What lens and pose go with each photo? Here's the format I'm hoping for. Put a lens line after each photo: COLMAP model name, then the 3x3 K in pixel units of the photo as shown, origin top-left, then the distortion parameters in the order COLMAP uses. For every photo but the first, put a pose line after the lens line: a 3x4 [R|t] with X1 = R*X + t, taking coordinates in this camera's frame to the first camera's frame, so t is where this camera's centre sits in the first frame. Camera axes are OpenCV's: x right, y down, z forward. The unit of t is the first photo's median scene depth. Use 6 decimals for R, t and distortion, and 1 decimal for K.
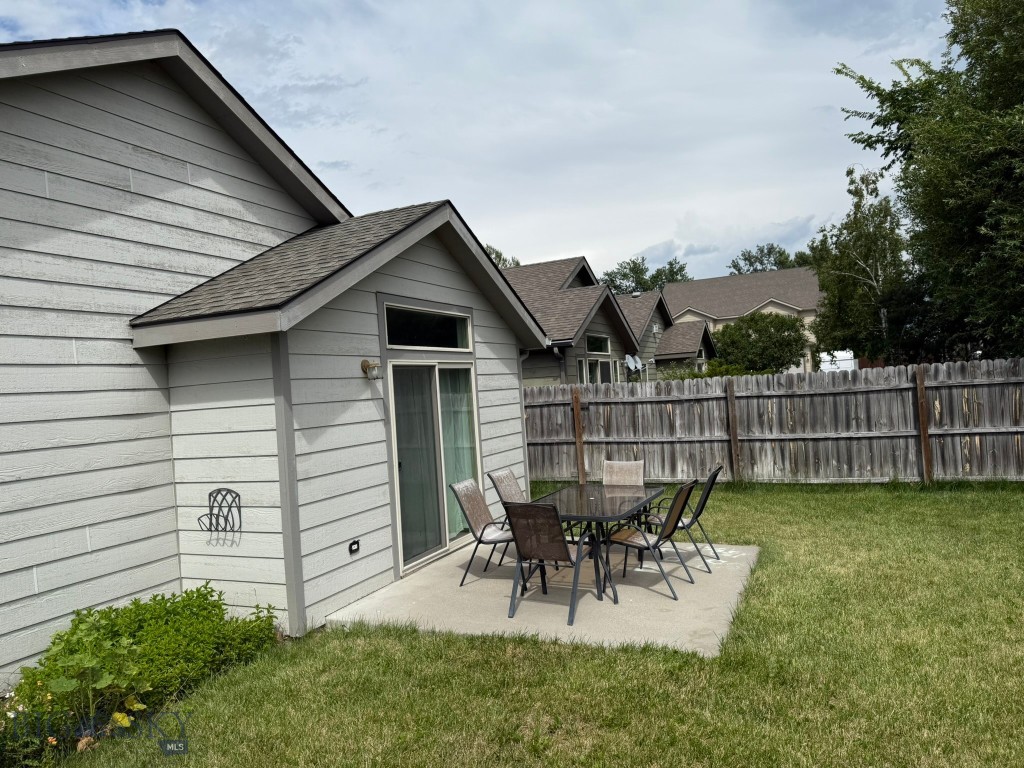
lens RADIAL K [[715.1, 0, 512.2], [0, 715.1, 391.2], [0, 0, 1]] dist [0.085333, -0.112658]
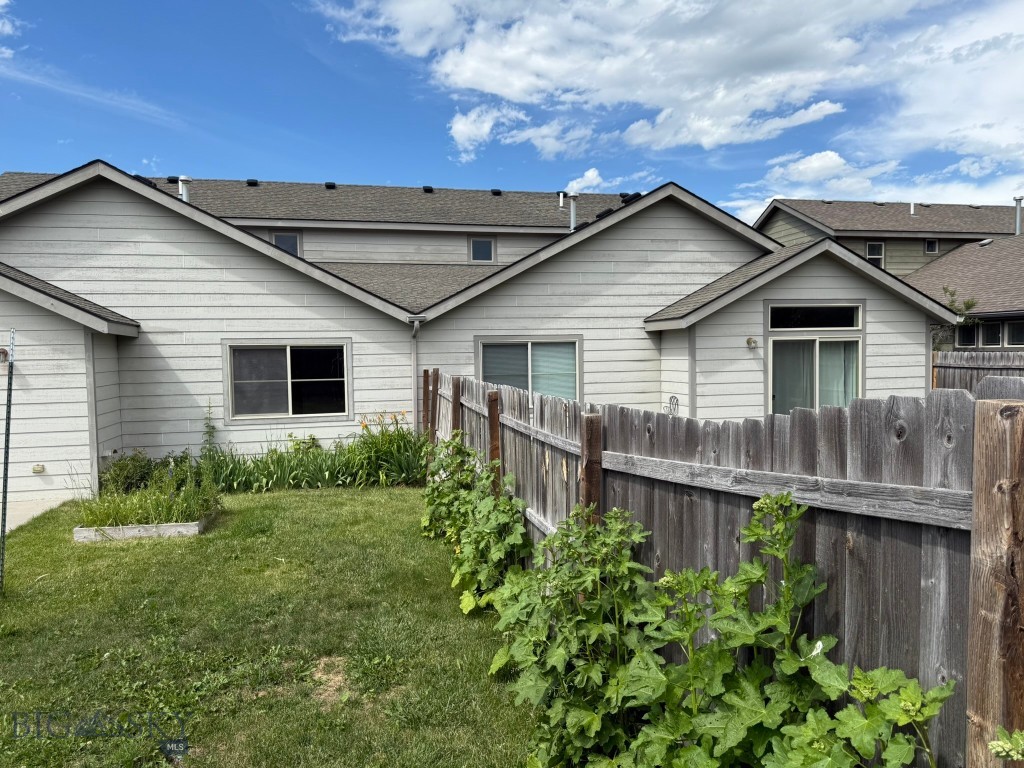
lens RADIAL K [[715.1, 0, 512.2], [0, 715.1, 391.2], [0, 0, 1]] dist [0.085333, -0.112658]
pose [[0.601947, 0.098376, -0.792453, 0.612312], [-0.026235, 0.994283, 0.103503, -0.055387], [0.798105, -0.041513, 0.601086, -0.416455]]
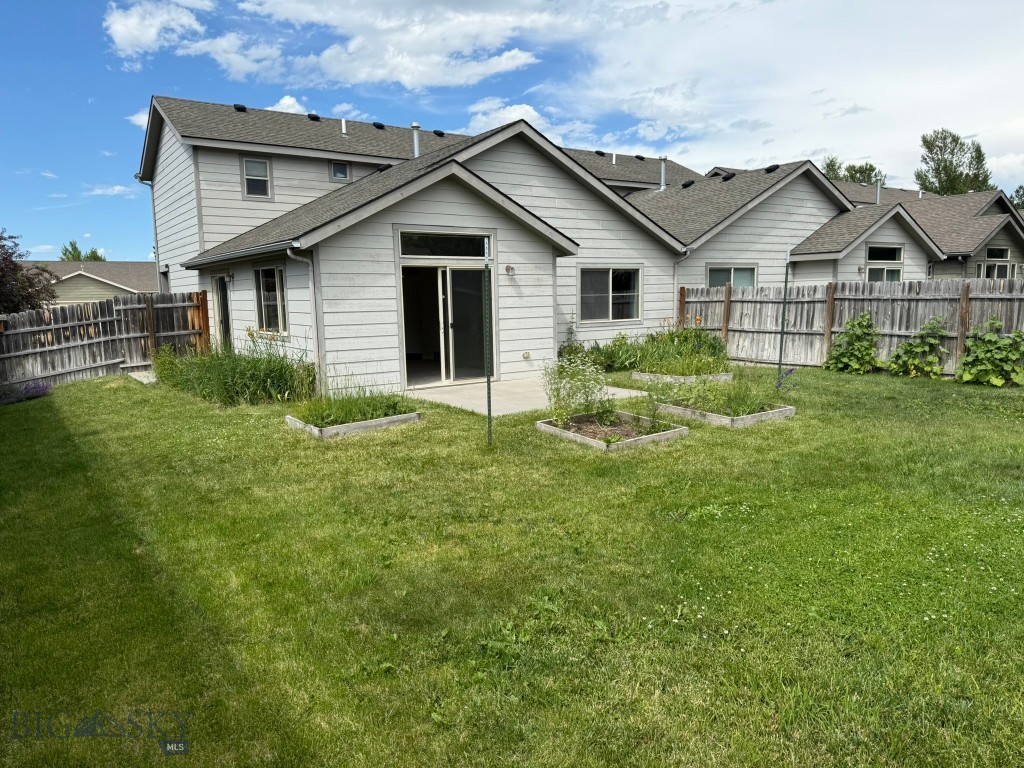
lens RADIAL K [[715.1, 0, 512.2], [0, 715.1, 391.2], [0, 0, 1]] dist [0.085333, -0.112658]
pose [[0.852298, 0.118302, -0.509502, 0.101179], [-0.039258, 0.985807, 0.163227, 0.020529], [0.521580, -0.119116, 0.844846, -1.505783]]
